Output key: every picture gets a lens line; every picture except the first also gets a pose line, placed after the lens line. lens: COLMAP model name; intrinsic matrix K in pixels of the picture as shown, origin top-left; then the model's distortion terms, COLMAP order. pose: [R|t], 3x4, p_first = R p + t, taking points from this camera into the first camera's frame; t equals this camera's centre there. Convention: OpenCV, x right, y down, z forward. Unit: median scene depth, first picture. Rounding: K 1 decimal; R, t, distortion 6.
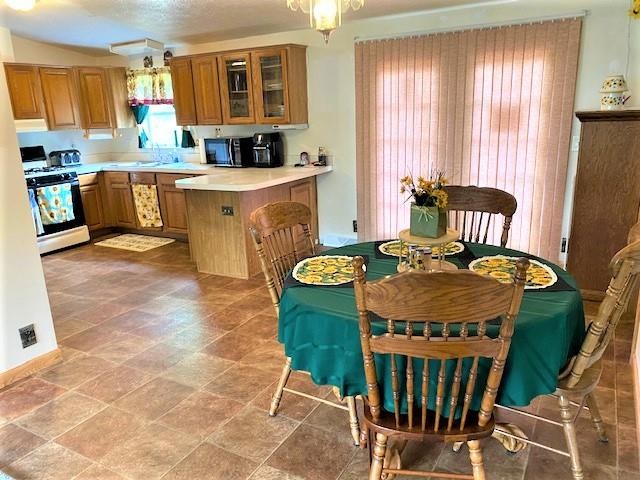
lens RADIAL K [[490.6, 0, 316.9], [0, 490.6, 244.6], [0, 0, 1]] dist [0.048098, -0.039325]
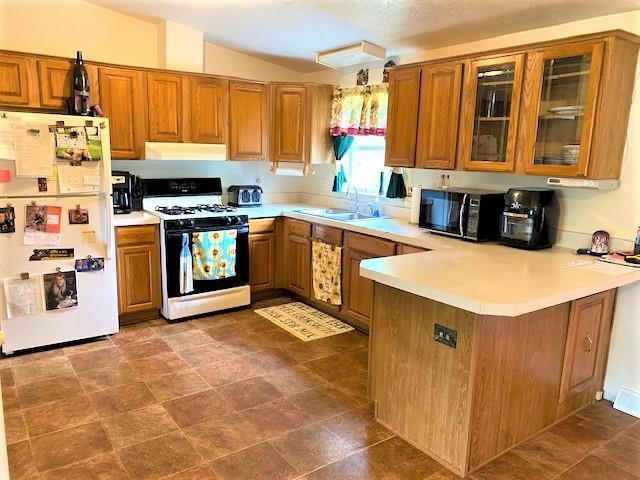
lens RADIAL K [[490.6, 0, 317.9], [0, 490.6, 238.7], [0, 0, 1]] dist [0.048098, -0.039325]
pose [[0.909285, 0.137315, -0.392869, -0.089259], [-0.171192, 0.983846, -0.052346, -0.092748], [0.379335, 0.114853, 0.918103, 0.361522]]
